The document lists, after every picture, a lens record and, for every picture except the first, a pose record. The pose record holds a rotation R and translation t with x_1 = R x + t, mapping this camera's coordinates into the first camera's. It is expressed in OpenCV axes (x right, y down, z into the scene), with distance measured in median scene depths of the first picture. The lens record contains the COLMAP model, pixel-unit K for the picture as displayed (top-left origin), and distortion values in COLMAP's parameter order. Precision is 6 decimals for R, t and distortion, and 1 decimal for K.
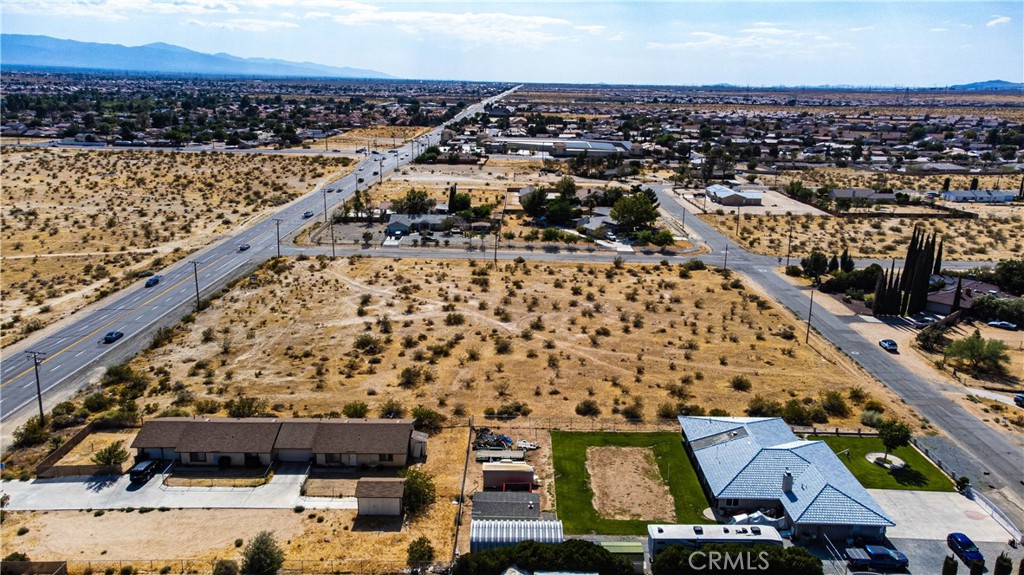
lens RADIAL K [[764.9, 0, 508.4], [0, 764.9, 289.0], [0, 0, 1]] dist [0.042609, 0.008404]
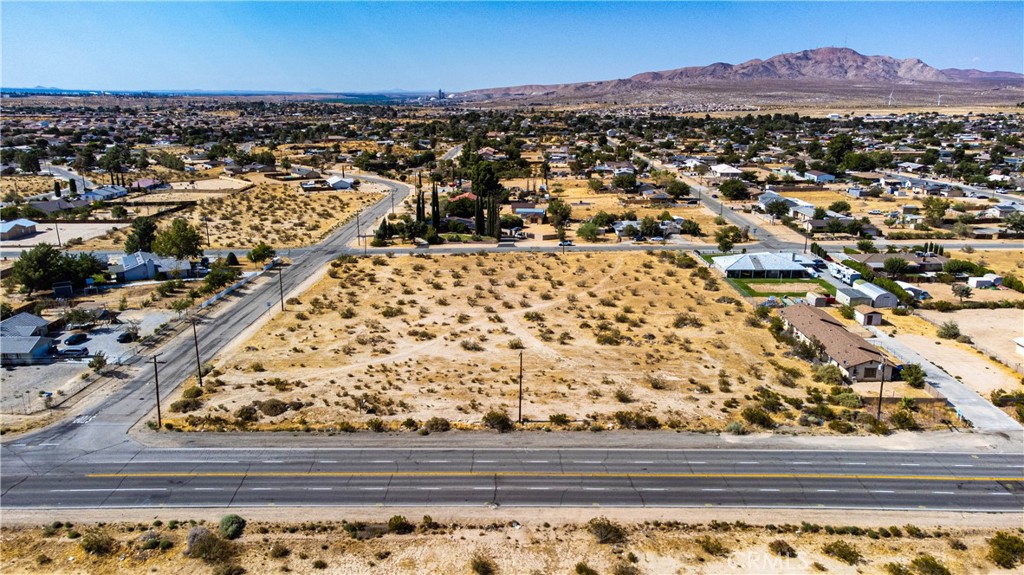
lens RADIAL K [[764.9, 0, 508.4], [0, 764.9, 289.0], [0, 0, 1]] dist [0.042609, 0.008404]
pose [[-0.016704, -0.259439, 0.965615, -1.358278], [0.260608, 0.931239, 0.254712, -0.345225], [-0.965300, 0.255902, 0.052056, 1.209782]]
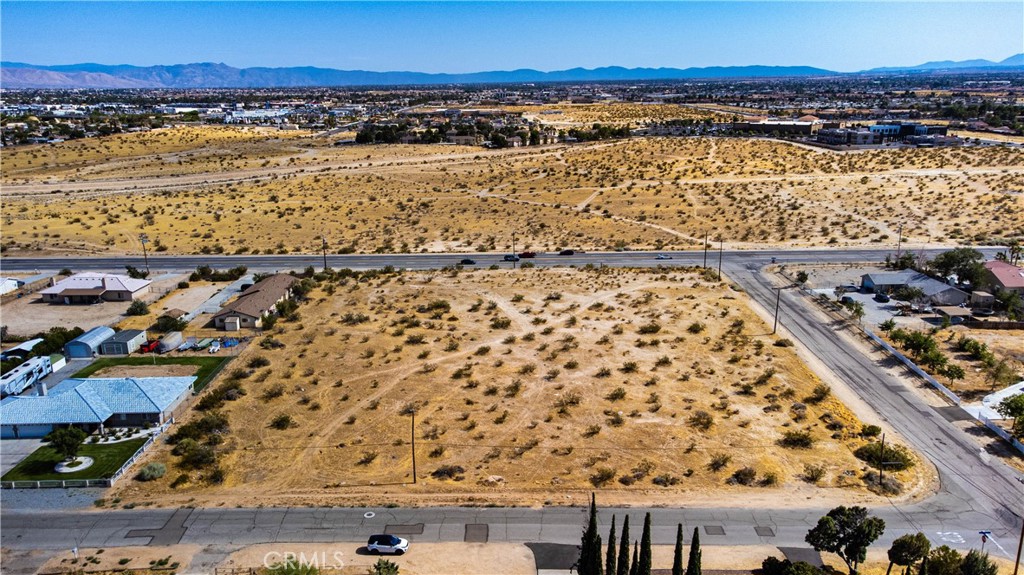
lens RADIAL K [[764.9, 0, 508.4], [0, 764.9, 289.0], [0, 0, 1]] dist [0.042609, 0.008404]
pose [[0.024653, 0.248595, -0.968294, 1.167023], [-0.253735, 0.938426, 0.234467, -0.317775], [0.966960, 0.239909, 0.086212, 1.133260]]
